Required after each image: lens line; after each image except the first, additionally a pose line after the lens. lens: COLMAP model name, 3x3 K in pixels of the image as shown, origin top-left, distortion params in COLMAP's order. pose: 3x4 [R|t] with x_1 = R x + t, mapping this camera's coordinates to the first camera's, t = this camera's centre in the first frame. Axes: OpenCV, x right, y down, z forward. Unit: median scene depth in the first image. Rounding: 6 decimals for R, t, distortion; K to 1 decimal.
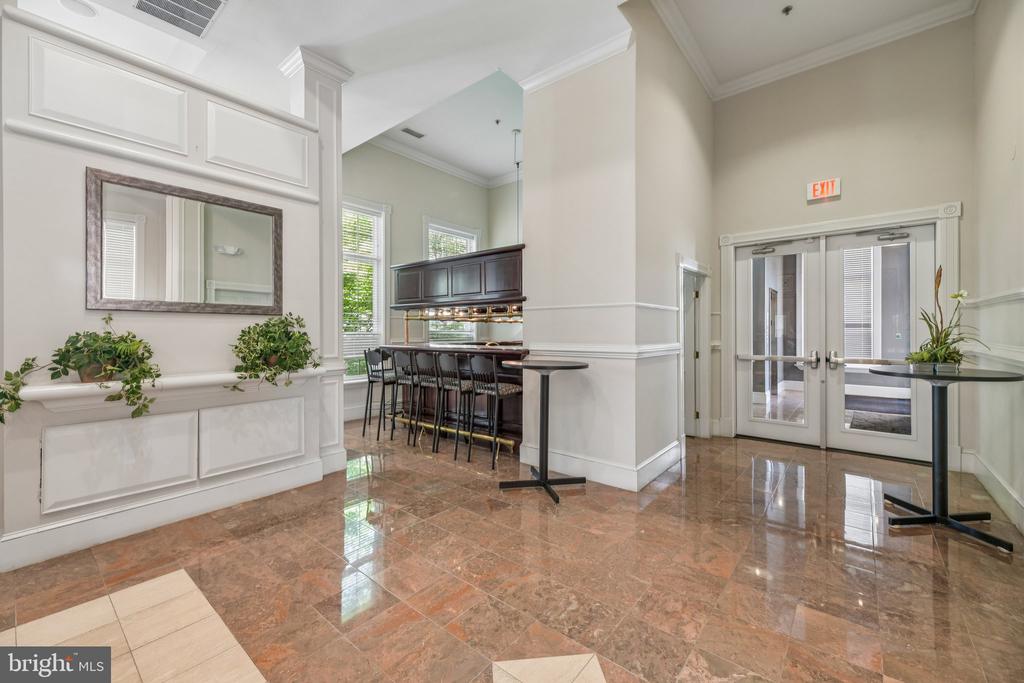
lens RADIAL K [[410.7, 0, 514.2], [0, 410.7, 334.0], [0, 0, 1]] dist [0.008500, 0.000099]
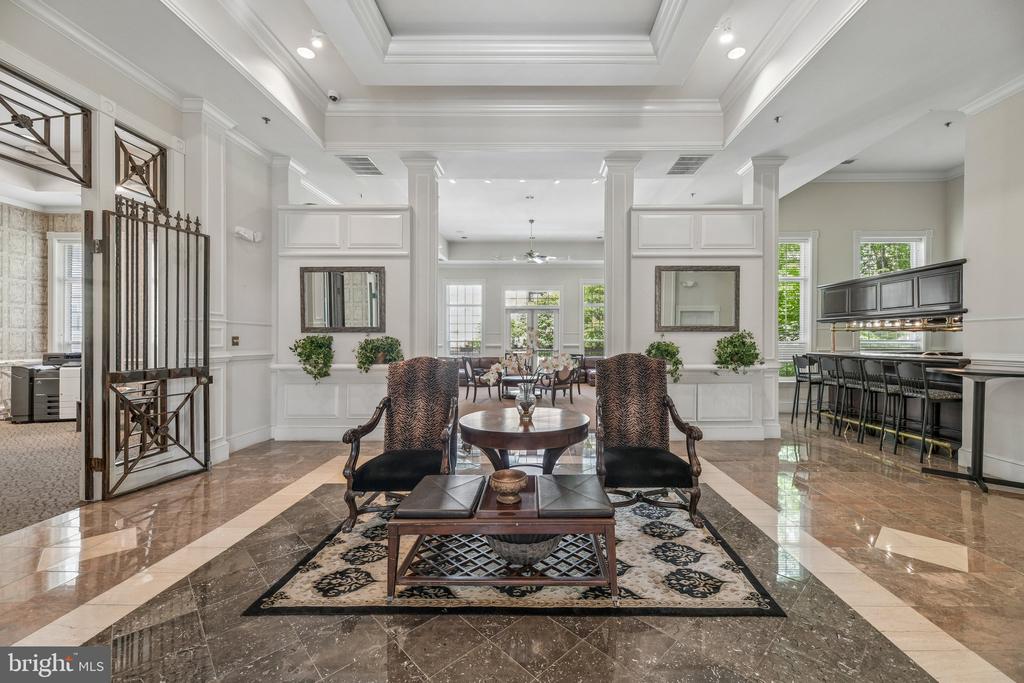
lens RADIAL K [[412.8, 0, 539.2], [0, 412.8, 341.3], [0, 0, 1]] dist [0.006368, 0.000237]
pose [[0.634693, 0.003724, -0.772756, 0.145836], [-0.005231, 0.999986, 0.000522, -0.002369], [0.772747, 0.003711, 0.634703, -0.485173]]
